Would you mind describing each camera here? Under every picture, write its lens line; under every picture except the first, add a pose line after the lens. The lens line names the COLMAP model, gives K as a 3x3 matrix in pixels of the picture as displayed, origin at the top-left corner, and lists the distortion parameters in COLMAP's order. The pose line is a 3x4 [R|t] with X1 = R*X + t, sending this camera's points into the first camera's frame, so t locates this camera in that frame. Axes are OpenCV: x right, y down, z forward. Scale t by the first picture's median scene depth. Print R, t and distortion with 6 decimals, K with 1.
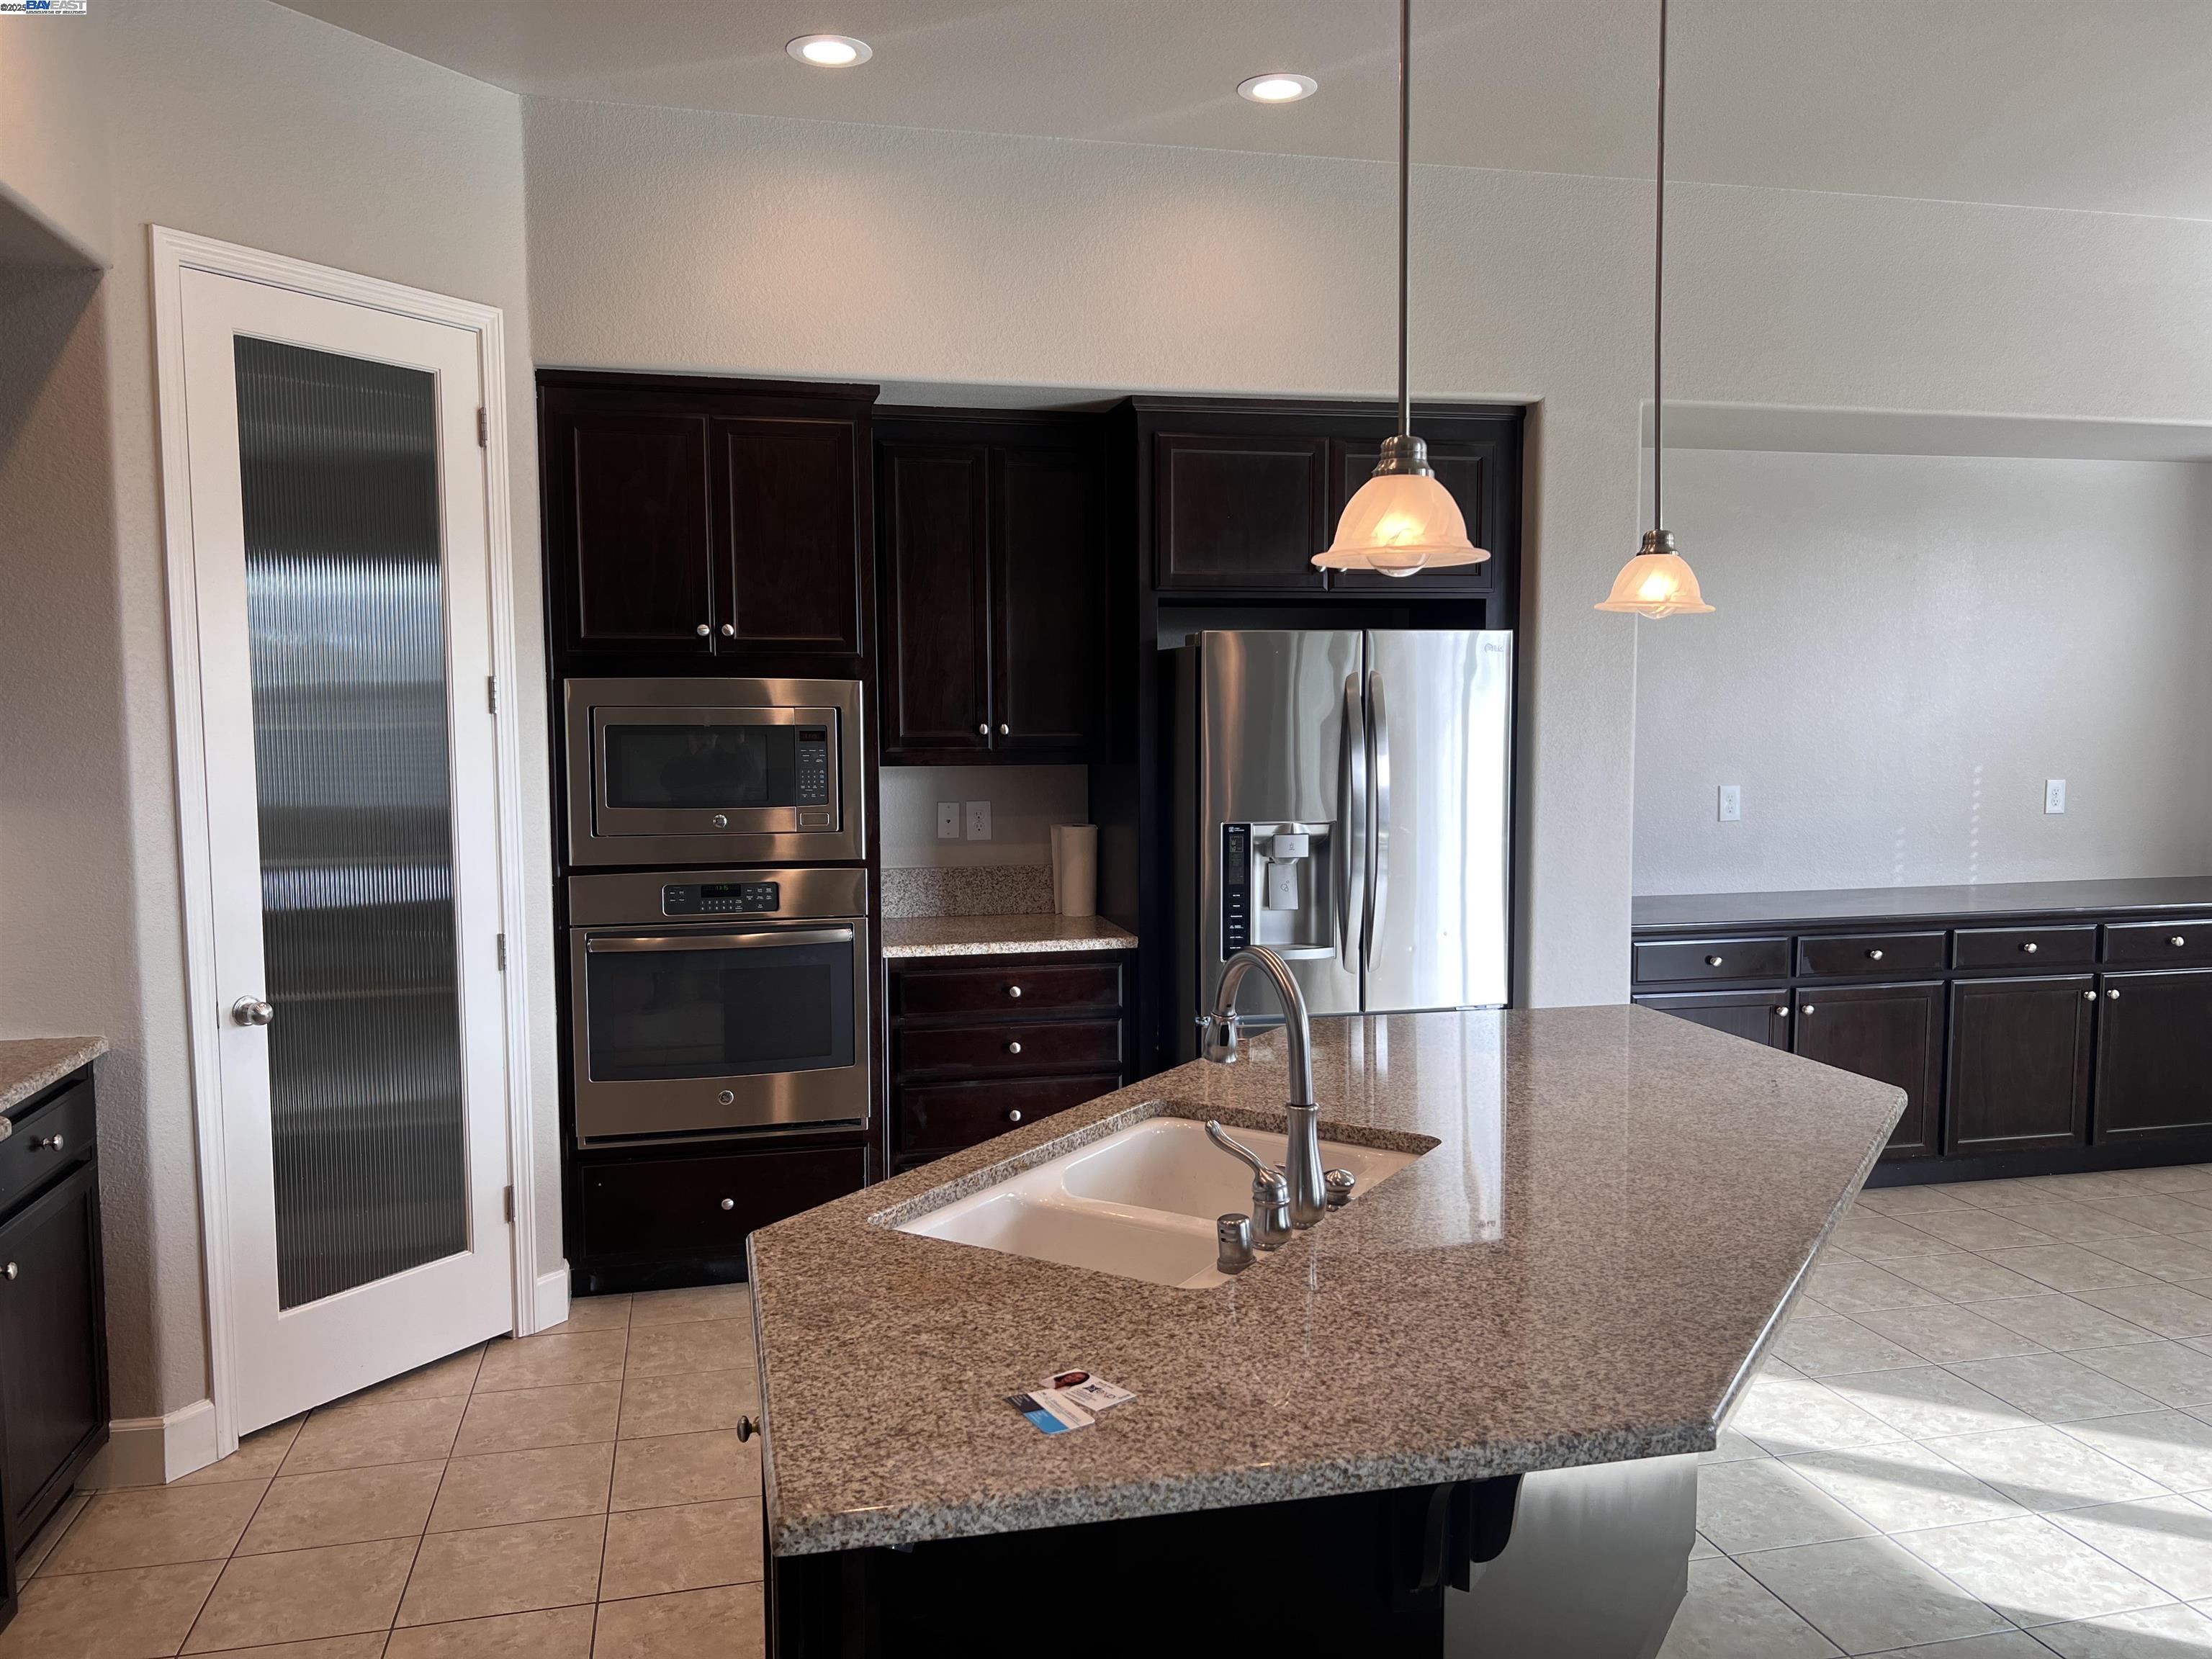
lens RADIAL K [[1662.2, 0, 1070.6], [0, 1662.2, 844.6], [0, 0, 1]] dist [0.011742, -0.017029]
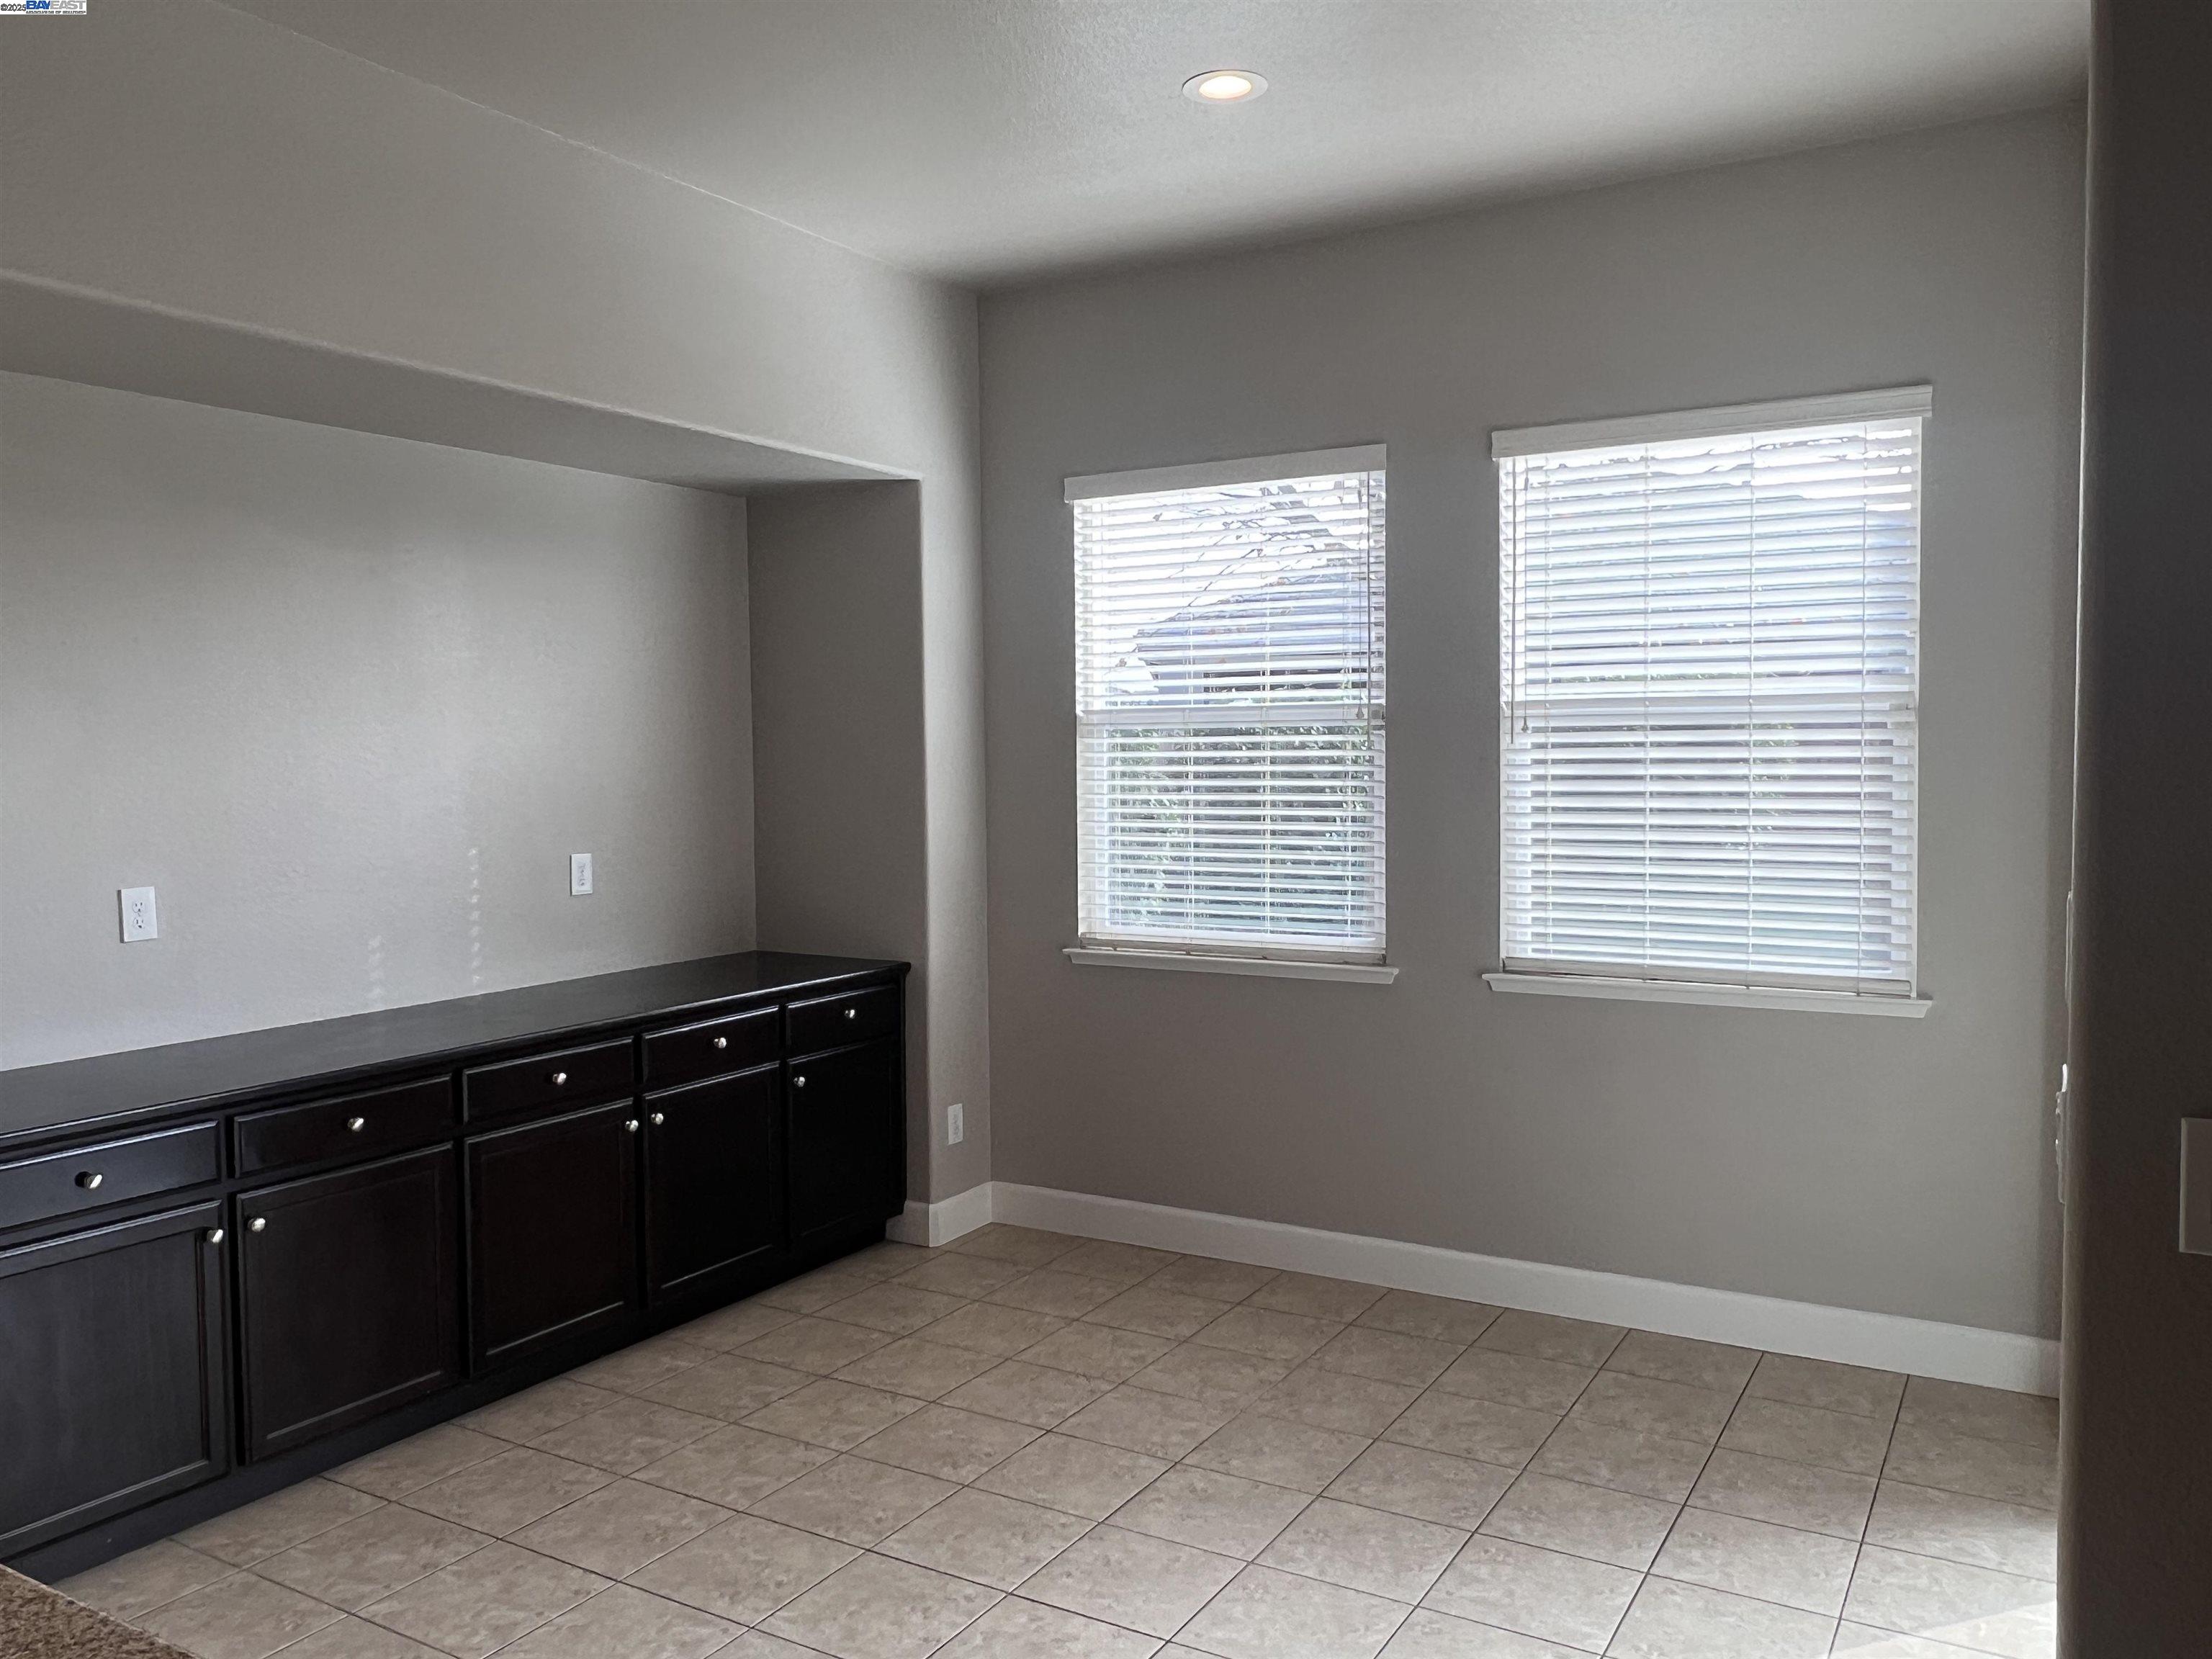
lens RADIAL K [[1662.2, 0, 1089.3], [0, 1662.2, 830.9], [0, 0, 1]] dist [0.011742, -0.017029]
pose [[0.685818, -0.038387, 0.726760, 0.201368], [0.068082, 0.997613, -0.011554, -0.028717], [-0.724581, 0.057404, 0.686795, 0.304731]]
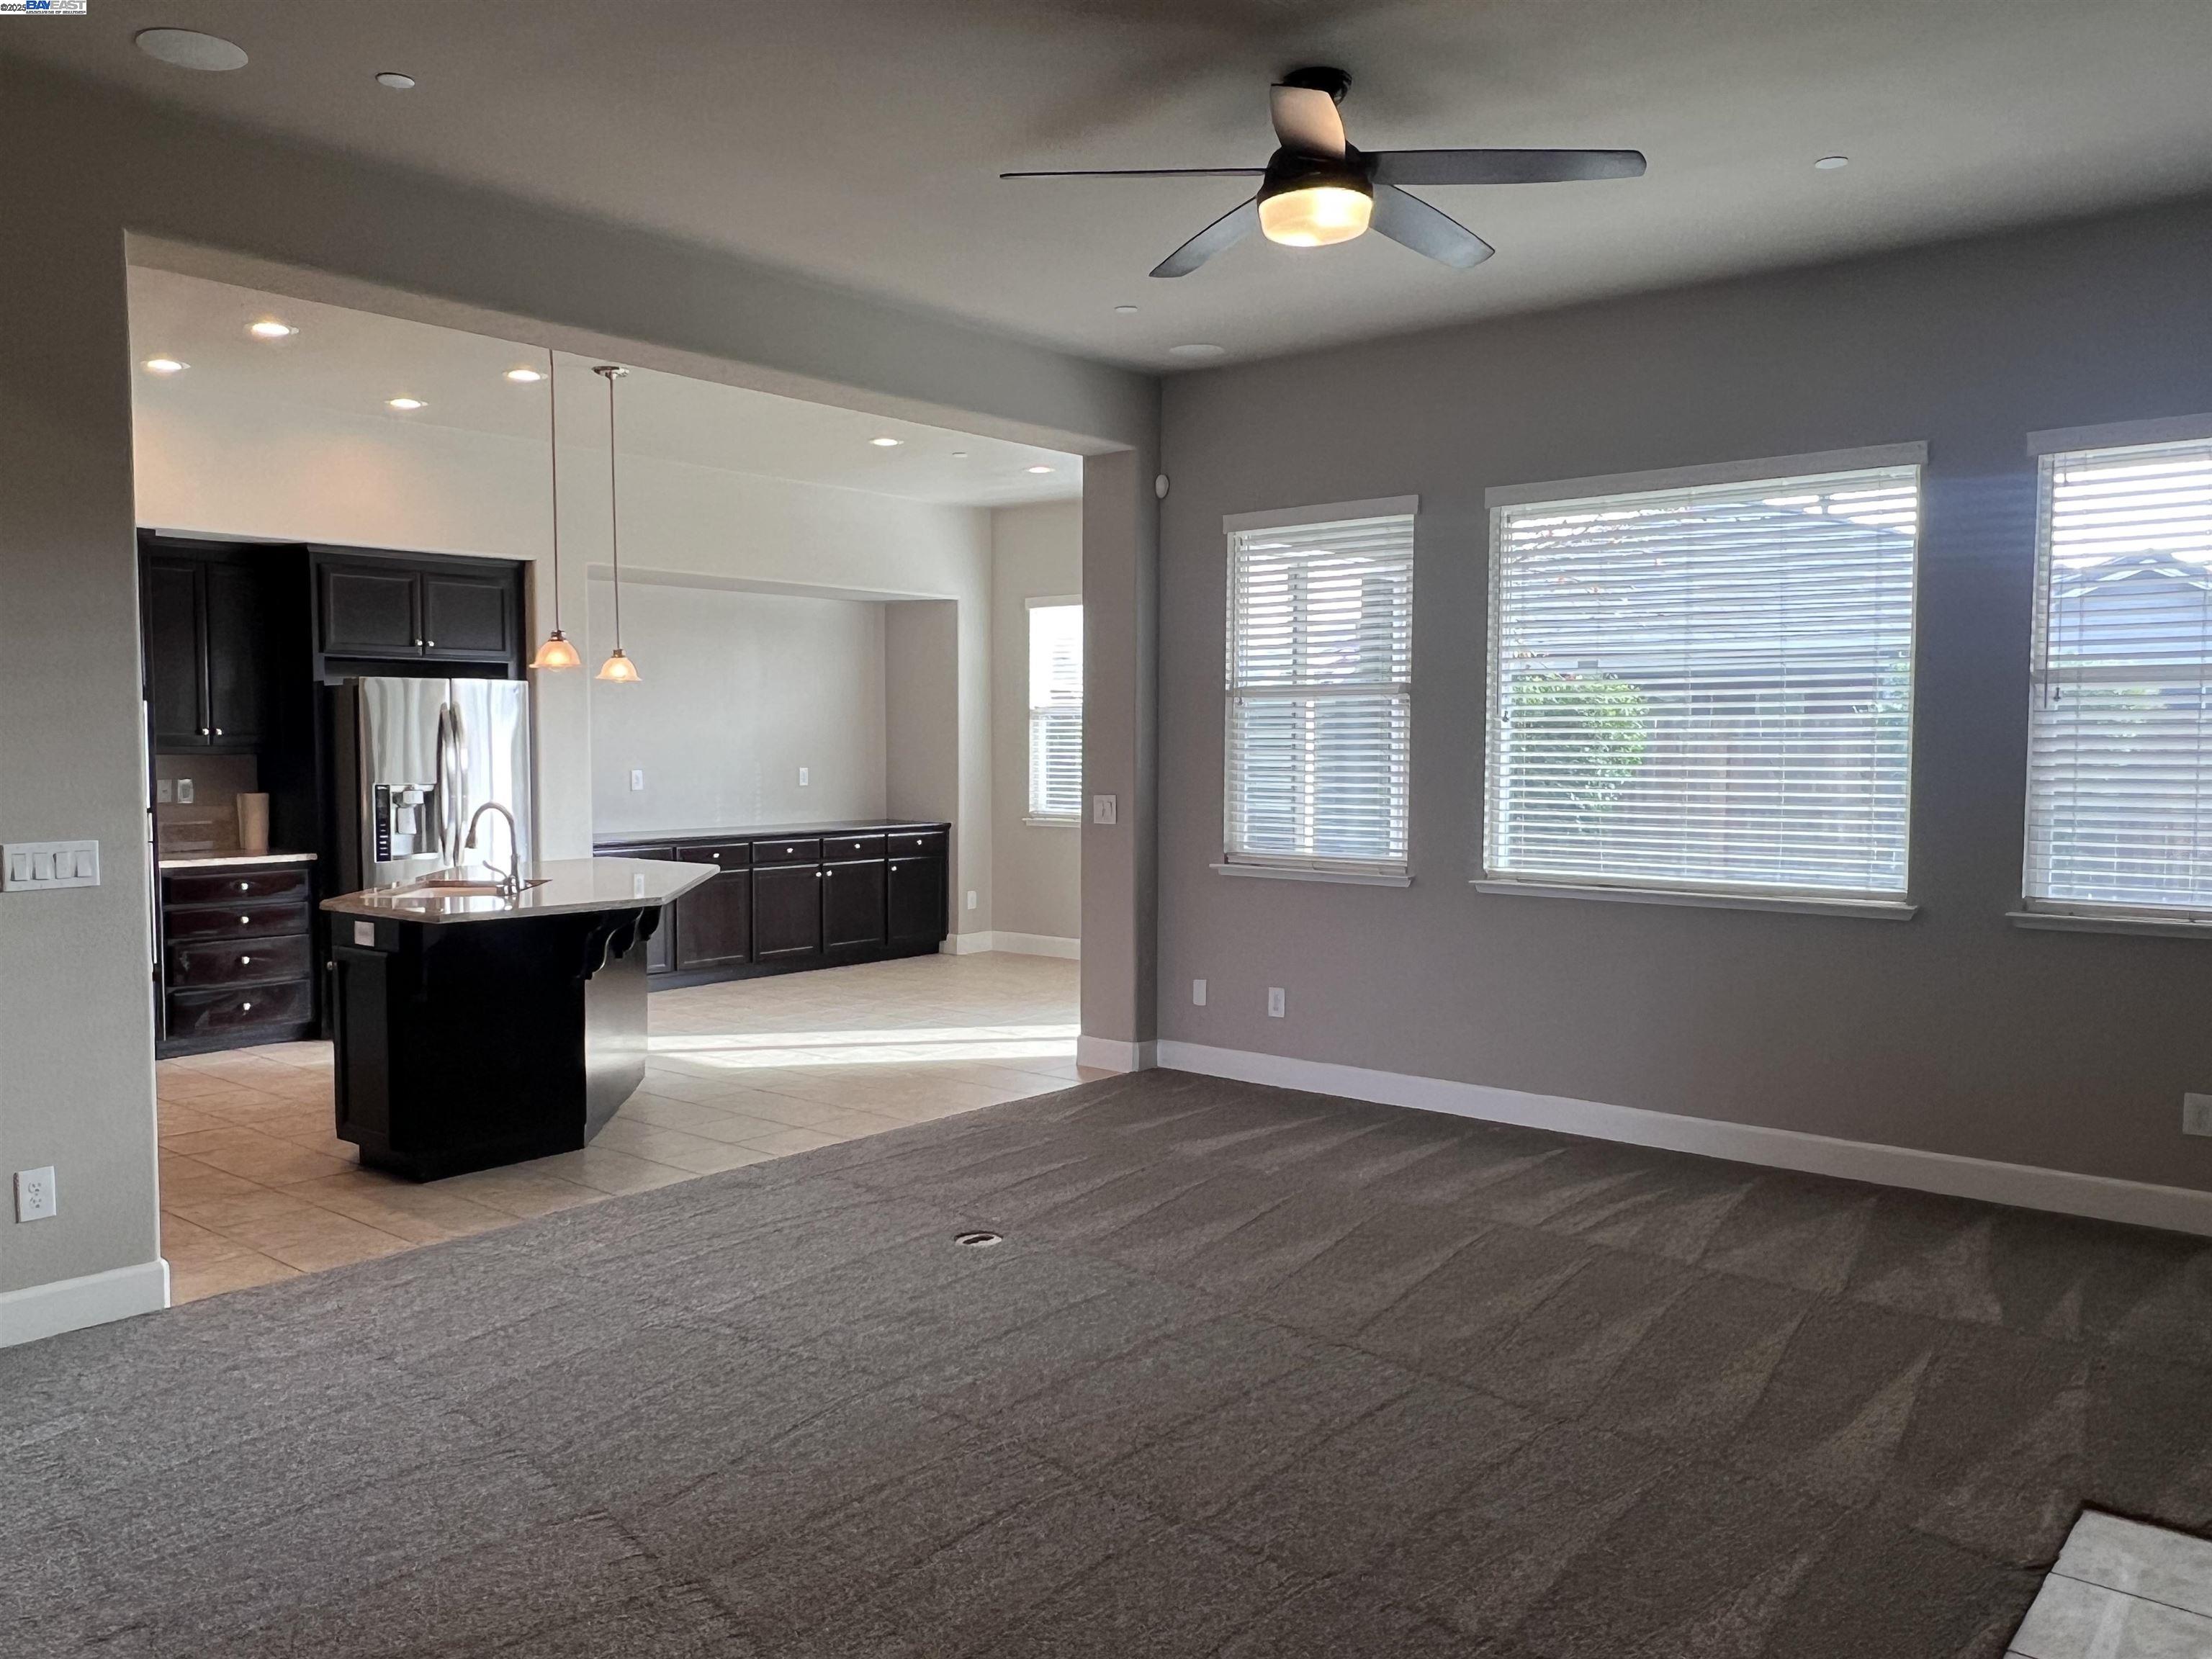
lens RADIAL K [[1718.3, 0, 1107.3], [0, 1718.3, 836.1], [0, 0, 1]] dist [-0.001820, -0.004064]
pose [[0.787584, -0.027624, 0.615588, -0.392415], [0.045937, 0.998847, -0.013949, 0.096220], [-0.614492, 0.039264, 0.787945, -0.868552]]
